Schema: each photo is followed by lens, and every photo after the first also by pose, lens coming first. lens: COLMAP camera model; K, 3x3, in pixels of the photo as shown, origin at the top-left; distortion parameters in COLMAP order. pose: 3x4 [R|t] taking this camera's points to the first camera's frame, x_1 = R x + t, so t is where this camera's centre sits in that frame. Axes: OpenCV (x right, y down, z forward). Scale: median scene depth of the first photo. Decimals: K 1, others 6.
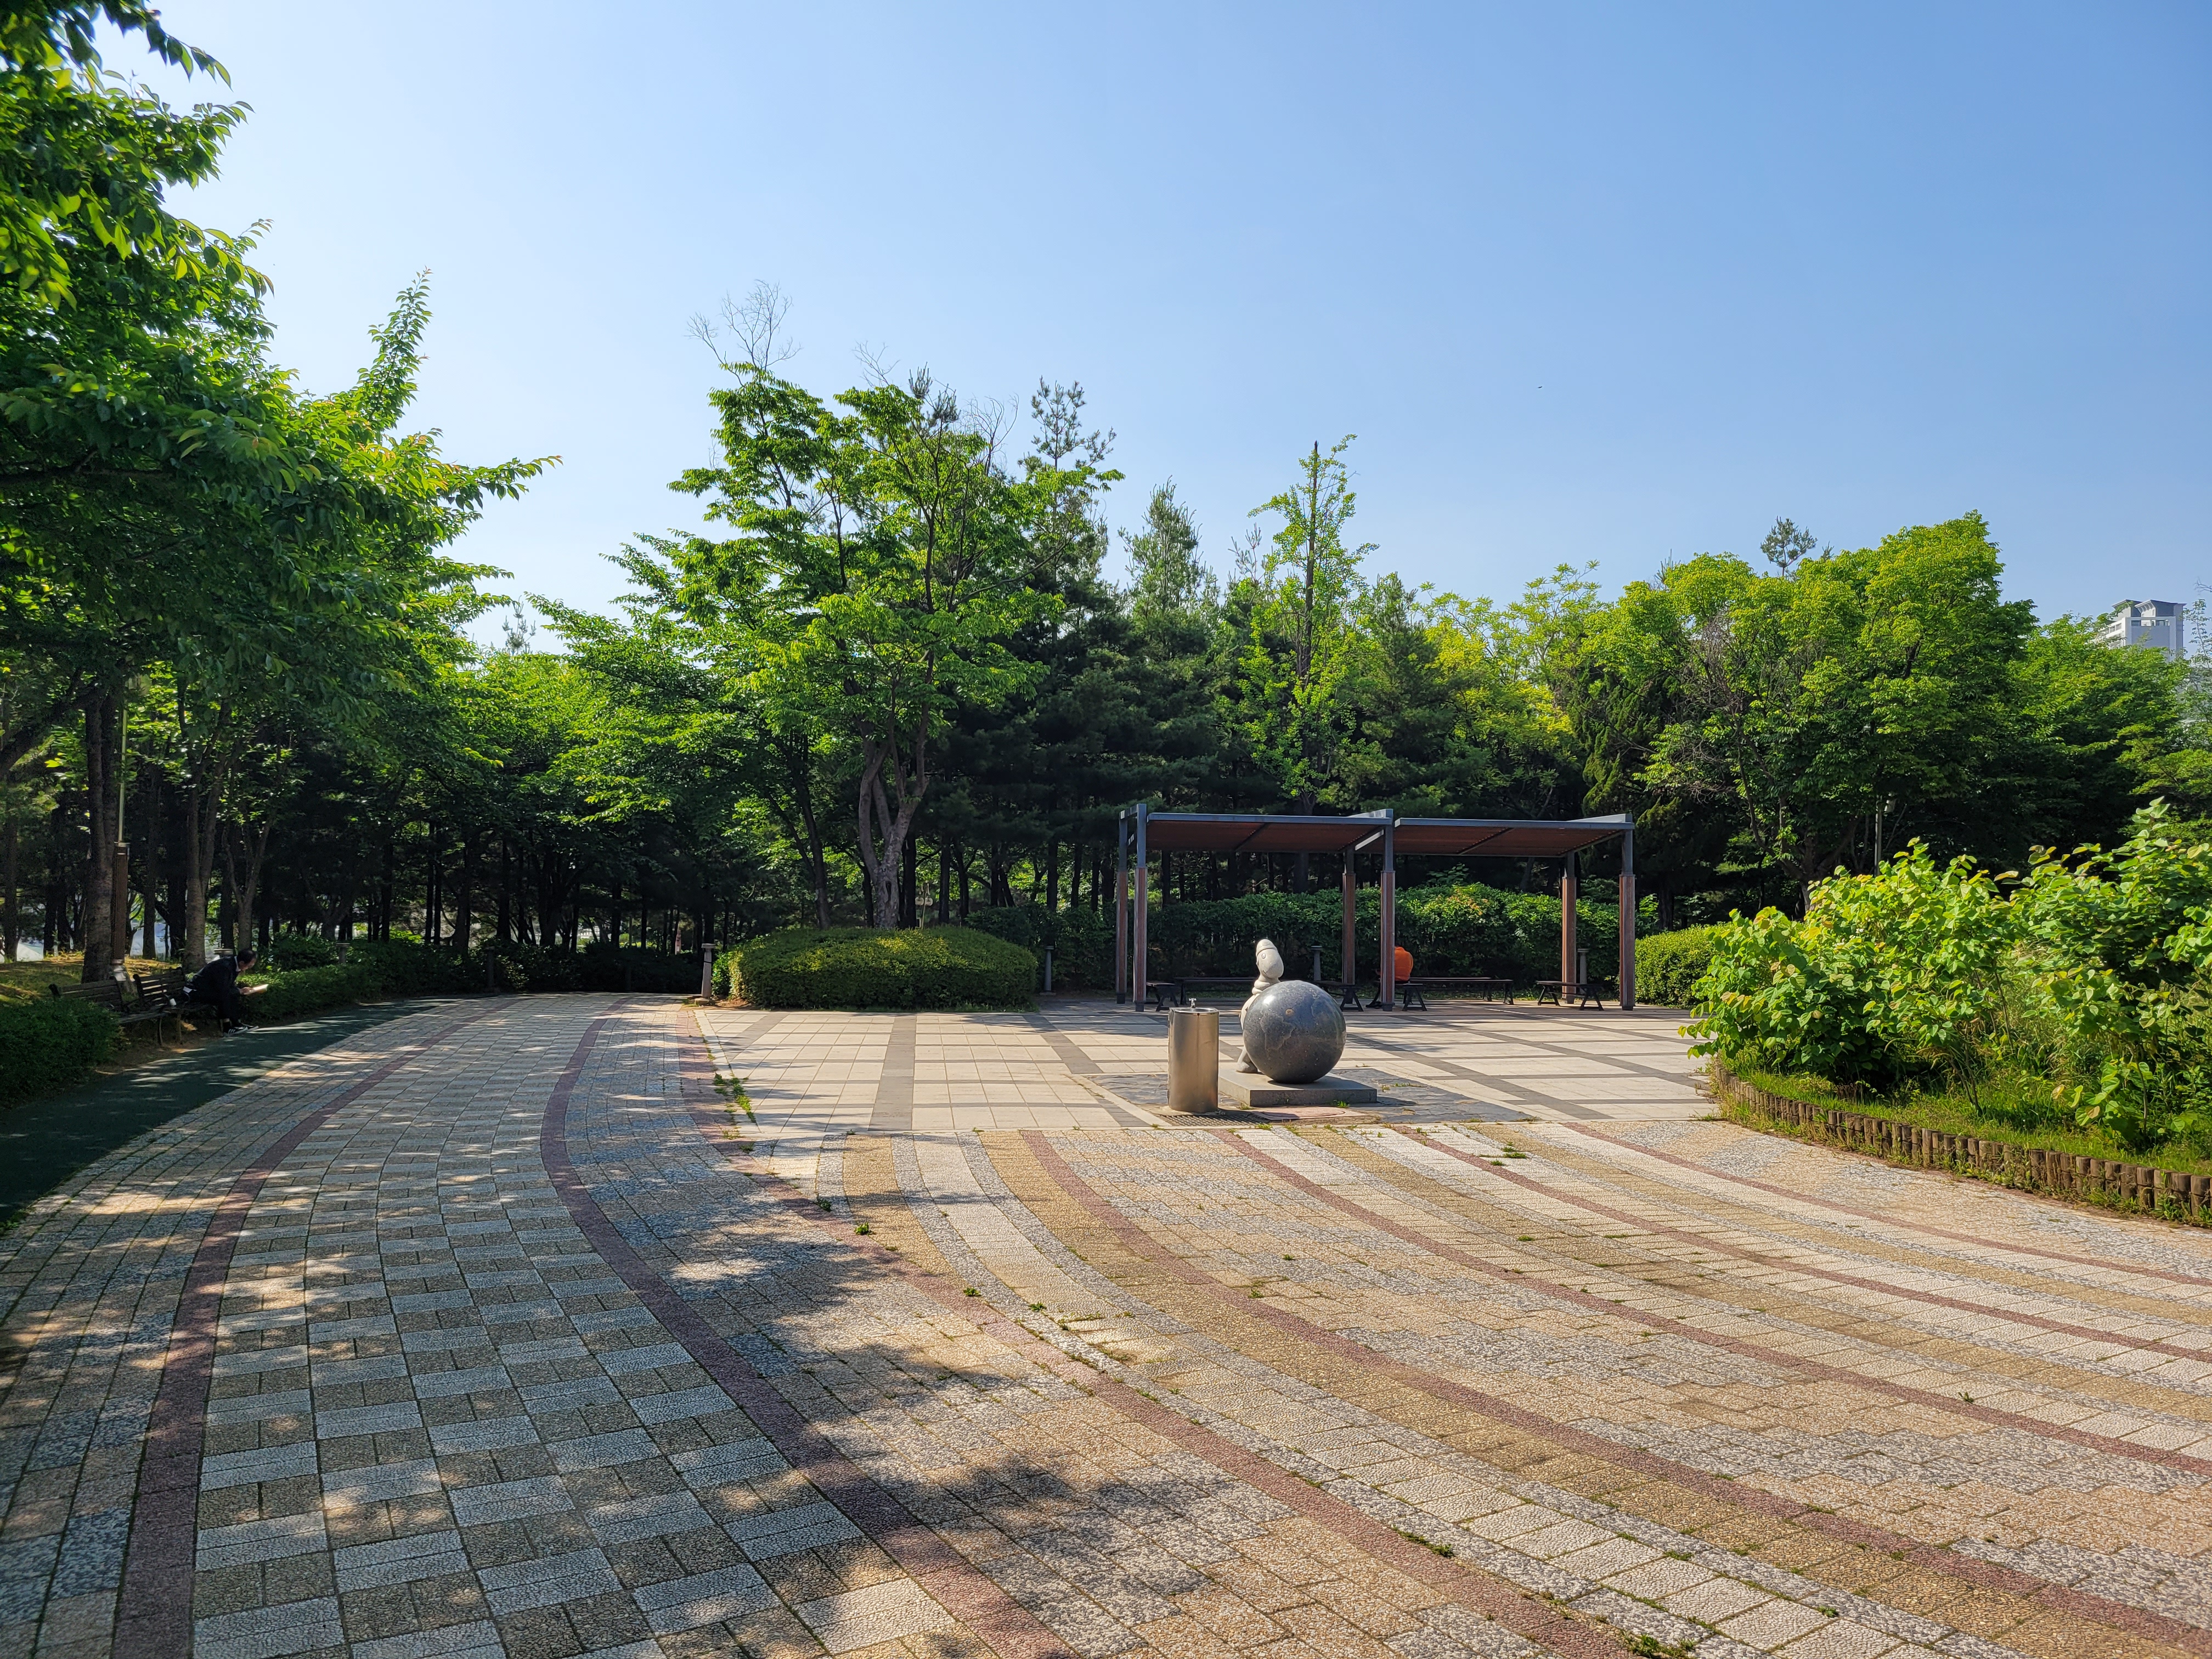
lens RADIAL K [[1685.3, 0, 1100.9], [0, 1685.3, 829.7], [0, 0, 1]] dist [0.052312, -0.036250]
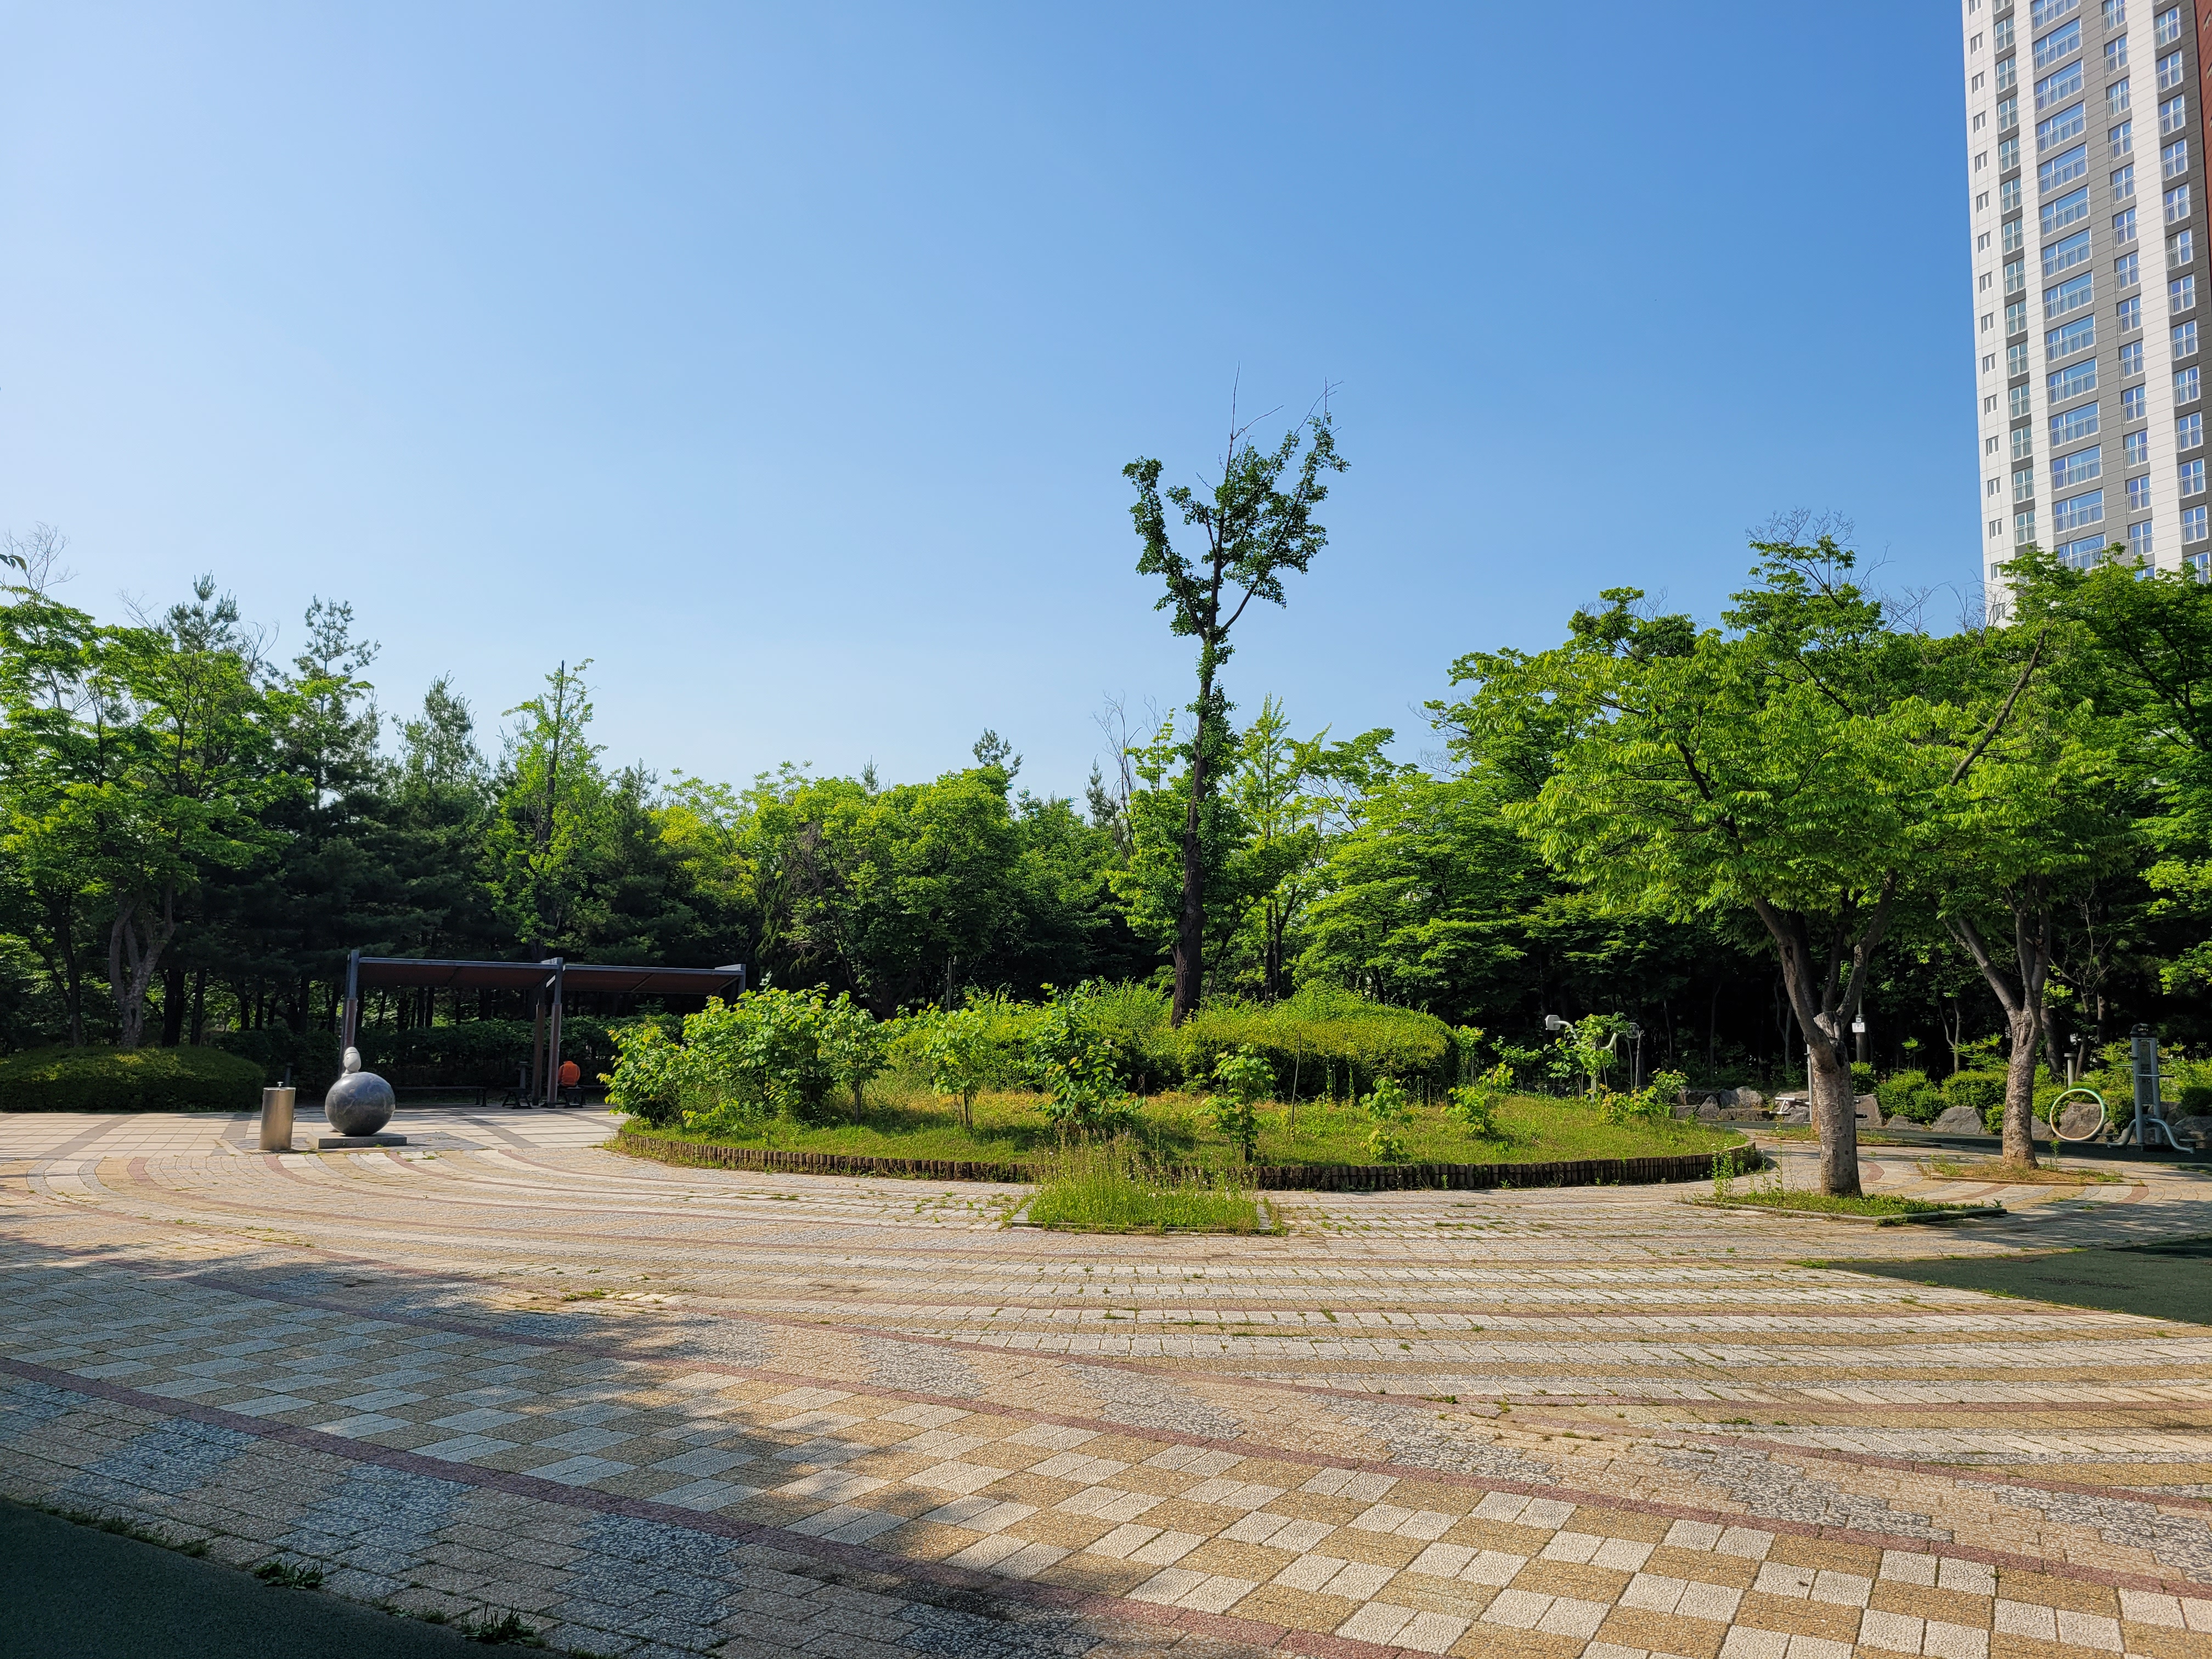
lens RADIAL K [[1685.3, 0, 1107.5], [0, 1685.3, 847.1], [0, 0, 1]] dist [0.052312, -0.036250]
pose [[0.941204, 0.043528, 0.335023, 0.097640], [-0.021026, 0.997290, -0.070505, -0.010904], [-0.337184, 0.059315, 0.939568, -0.333262]]
